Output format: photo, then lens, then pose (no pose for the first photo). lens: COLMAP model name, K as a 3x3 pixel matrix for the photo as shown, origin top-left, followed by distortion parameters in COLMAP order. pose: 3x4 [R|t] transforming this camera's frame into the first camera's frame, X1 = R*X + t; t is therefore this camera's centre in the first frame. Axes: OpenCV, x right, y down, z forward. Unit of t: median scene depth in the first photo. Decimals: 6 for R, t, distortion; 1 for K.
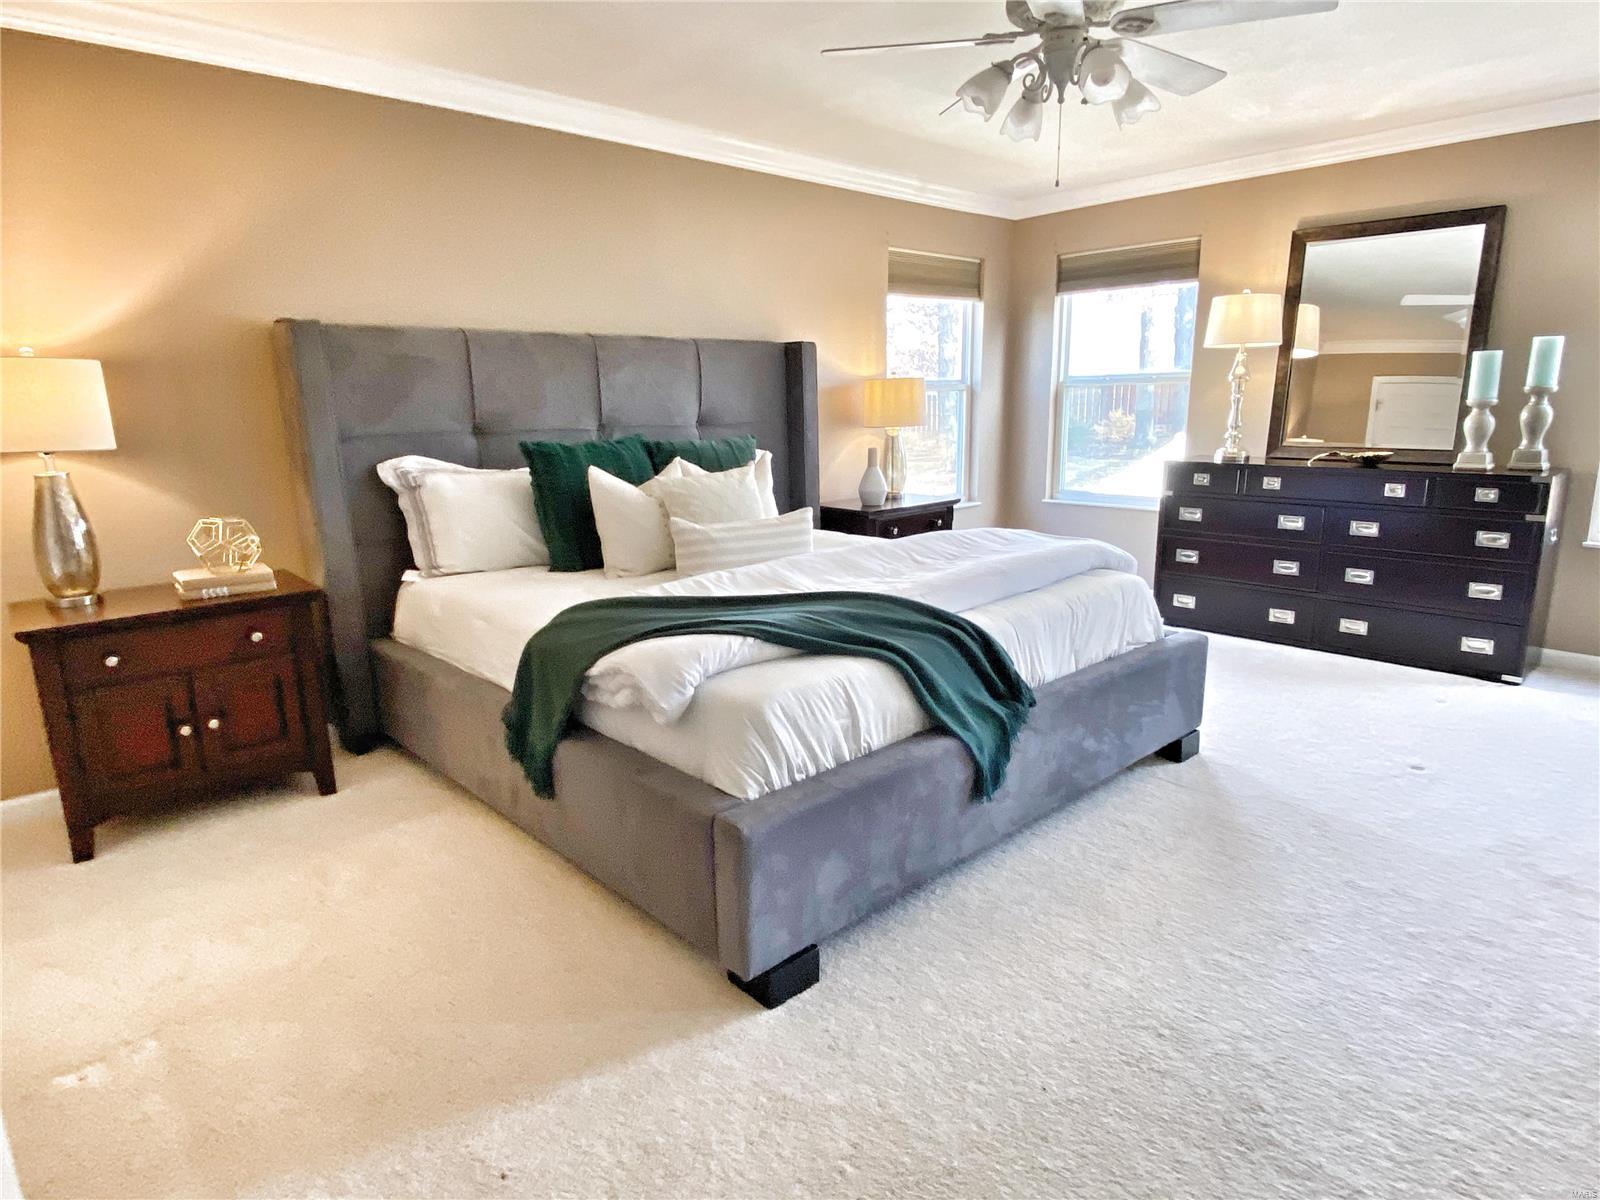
lens RADIAL K [[884.4, 0, 800.0], [0, 884.4, 600.0], [0, 0, 1]] dist [0.049327, -0.040527]
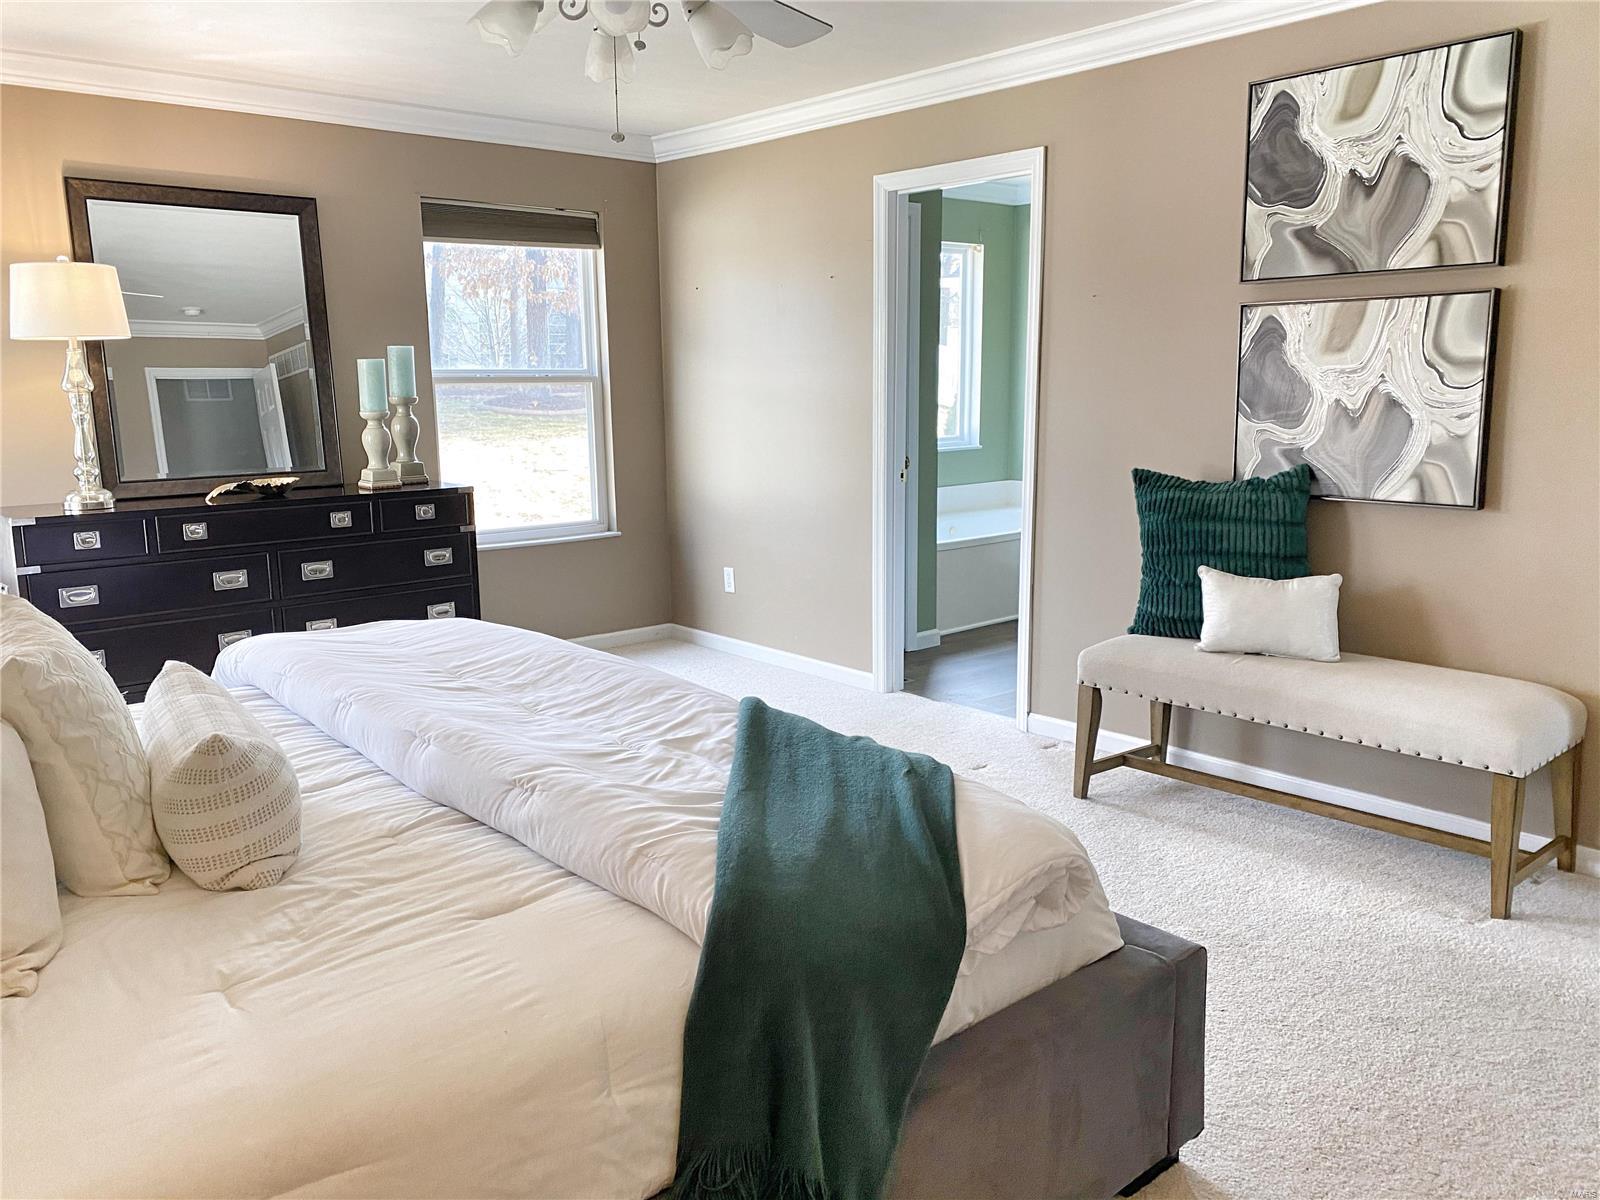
lens RADIAL K [[1252.8, 0, 800.0], [0, 1252.8, 600.0], [0, 0, 1]] dist [-0.003936, -0.003805]
pose [[0.050977, -0.156356, 0.986384, -0.484984], [0.243965, 0.959696, 0.139518, -0.110325], [-0.968443, 0.233531, 0.087067, 0.511540]]
